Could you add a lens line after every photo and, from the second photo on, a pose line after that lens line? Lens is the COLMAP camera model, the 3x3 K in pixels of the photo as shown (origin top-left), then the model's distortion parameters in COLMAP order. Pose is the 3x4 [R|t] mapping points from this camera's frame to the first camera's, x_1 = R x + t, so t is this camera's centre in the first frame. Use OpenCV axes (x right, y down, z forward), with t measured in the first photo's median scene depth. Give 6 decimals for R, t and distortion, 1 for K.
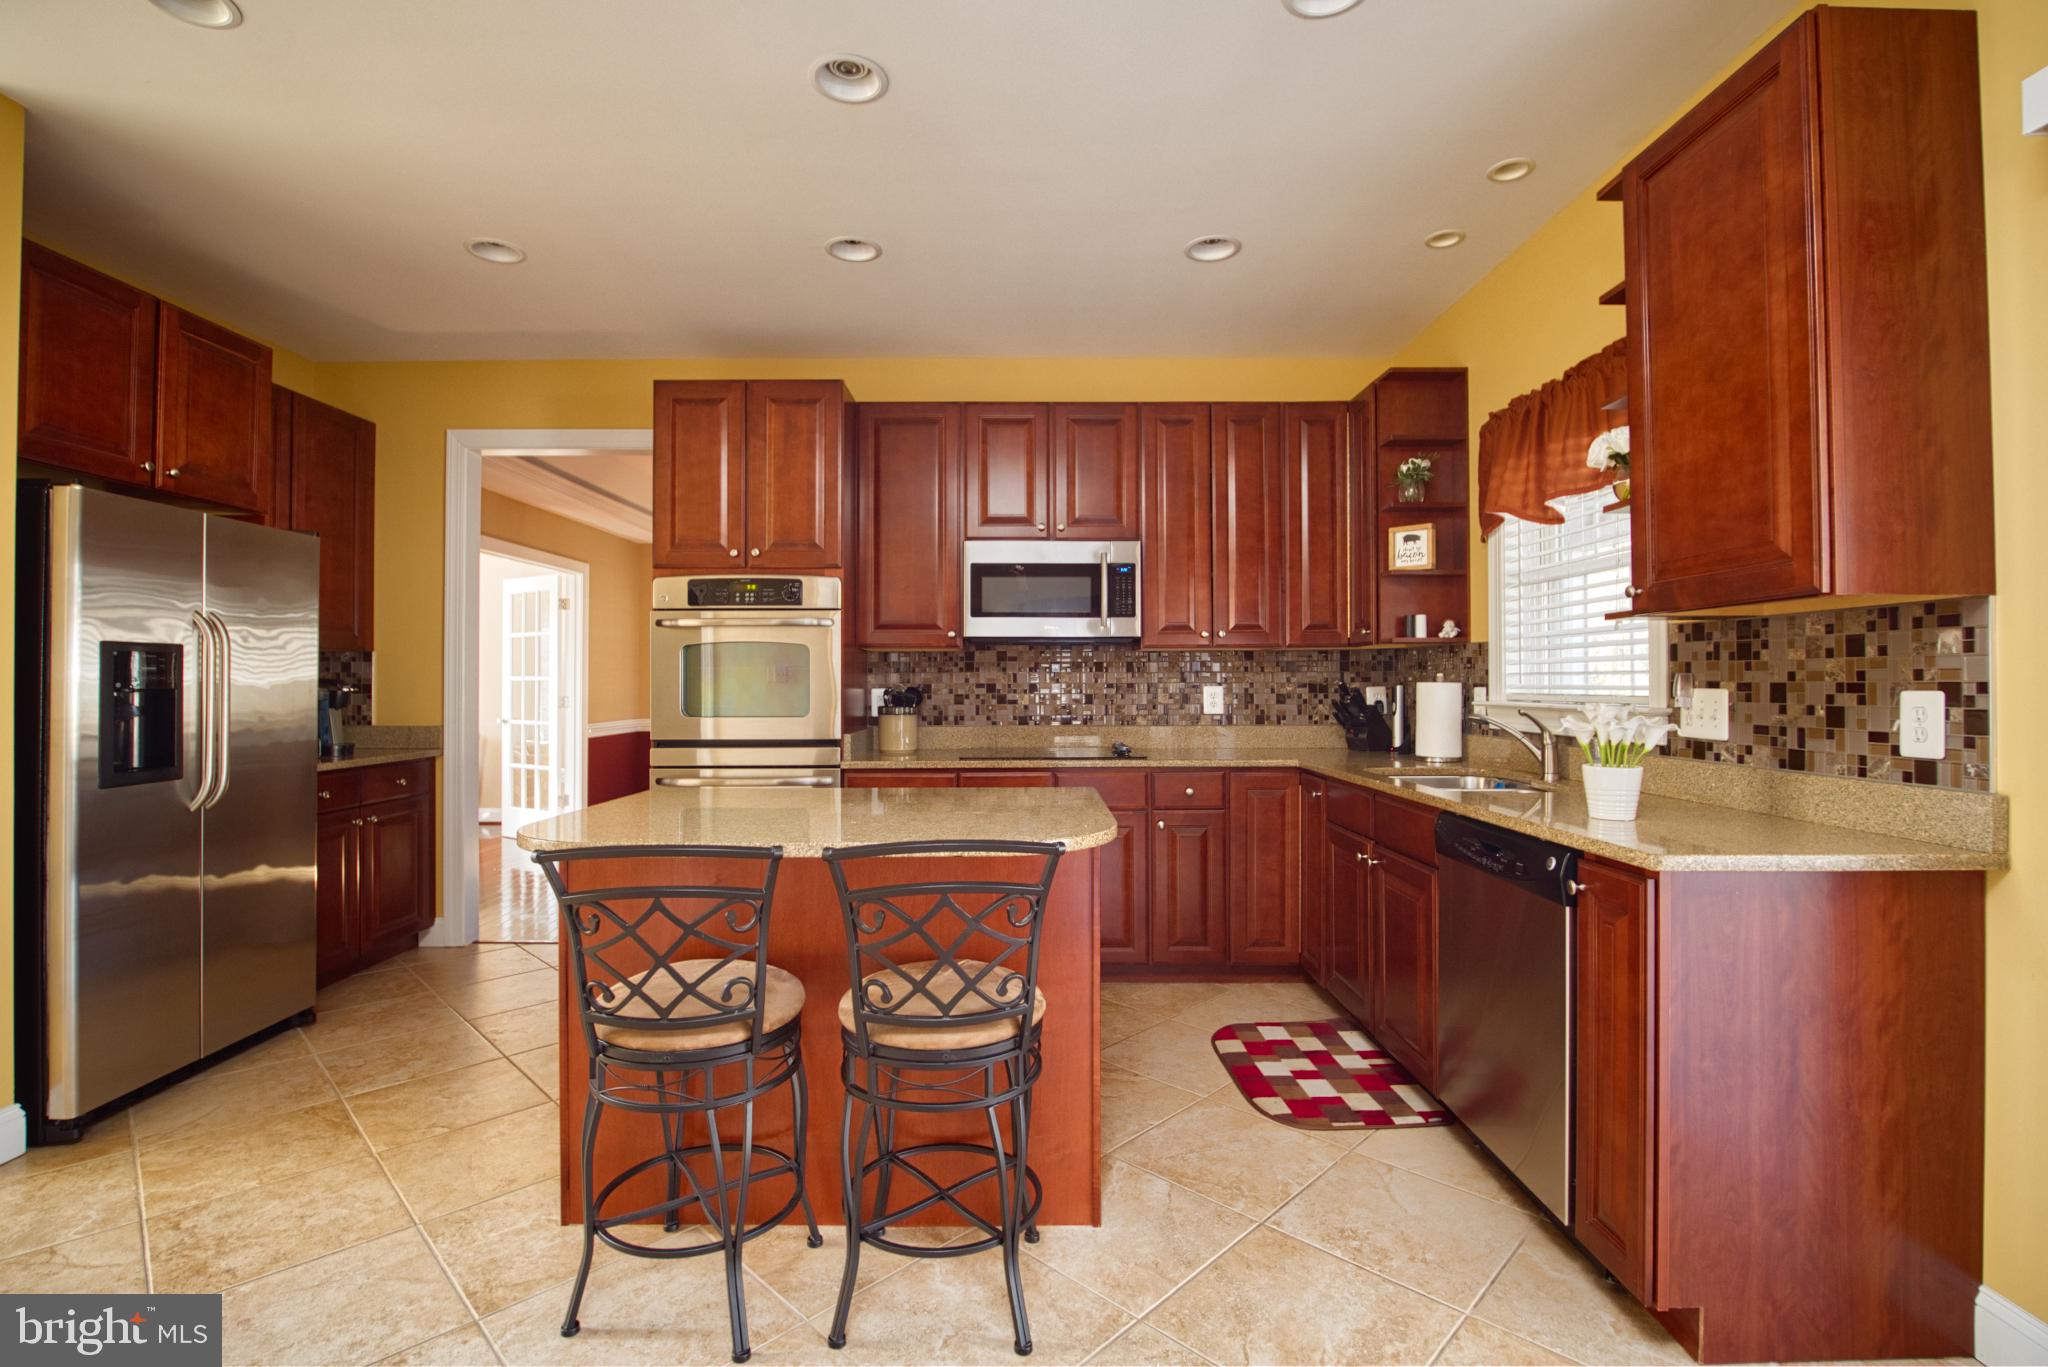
lens RADIAL K [[930.4, 0, 1029.2], [0, 930.4, 681.2], [0, 0, 1]] dist [-0.015630, -0.001422]
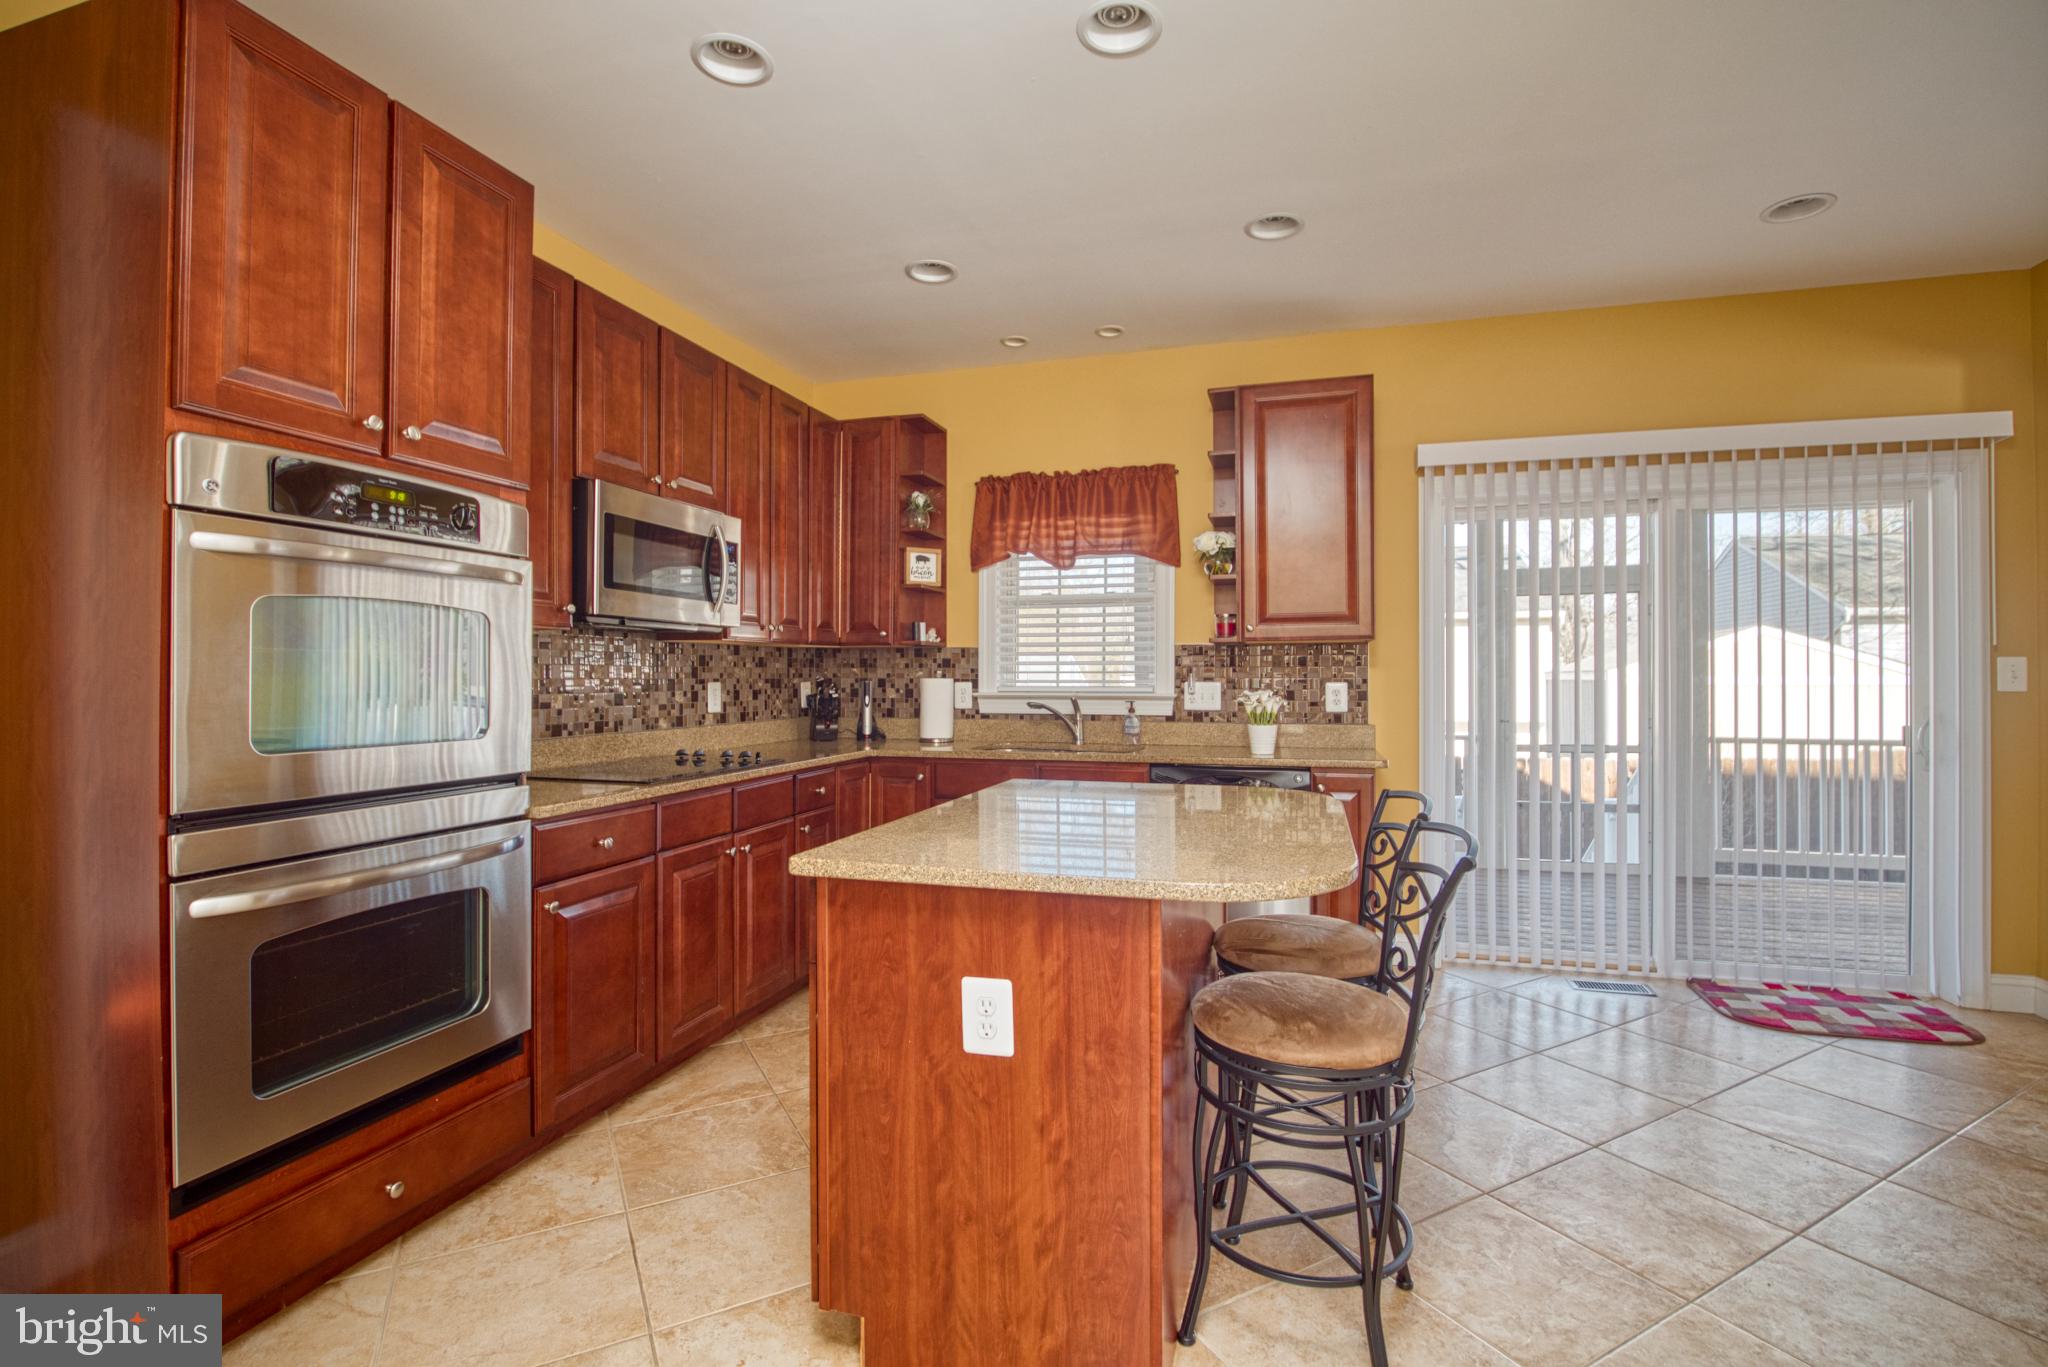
lens RADIAL K [[930.4, 0, 1028.9], [0, 930.4, 674.6], [0, 0, 1]] dist [-0.015630, -0.001422]
pose [[0.293710, 0.004279, 0.955885, -0.696743], [-0.001433, 0.999991, -0.004037, 0.001005], [-0.955893, -0.000184, 0.293714, 0.512683]]
